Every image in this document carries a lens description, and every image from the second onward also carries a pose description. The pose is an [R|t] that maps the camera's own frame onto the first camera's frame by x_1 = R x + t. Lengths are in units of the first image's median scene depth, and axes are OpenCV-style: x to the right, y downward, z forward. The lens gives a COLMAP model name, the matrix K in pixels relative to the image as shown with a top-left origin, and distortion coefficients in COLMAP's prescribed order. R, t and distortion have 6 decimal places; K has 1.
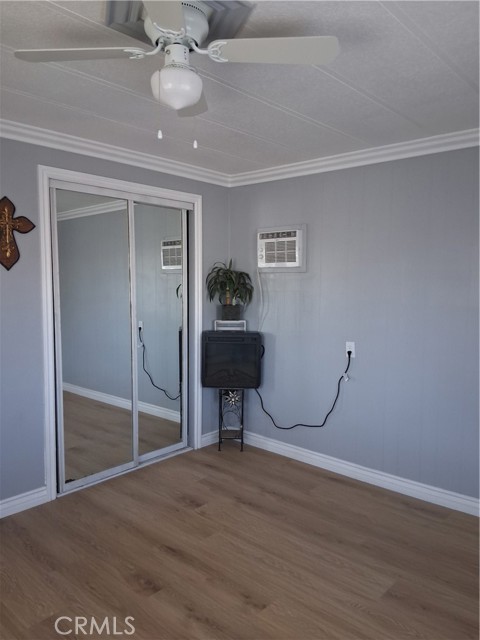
lens RADIAL K [[482.5, 0, 241.4], [0, 482.5, 321.4], [0, 0, 1]] dist [0.121632, -0.204135]
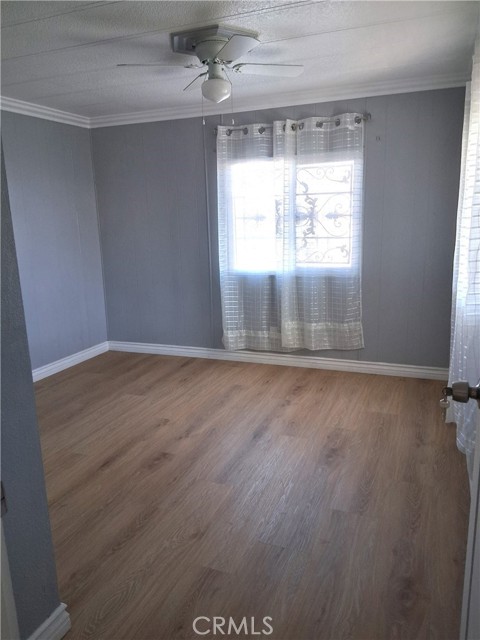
lens RADIAL K [[482.5, 0, 241.4], [0, 482.5, 321.4], [0, 0, 1]] dist [0.121632, -0.204135]
pose [[-0.350022, -0.200716, 0.914985, -1.295377], [0.098814, 0.963413, 0.249140, -0.089284], [-0.931515, 0.177618, -0.317382, 1.108258]]
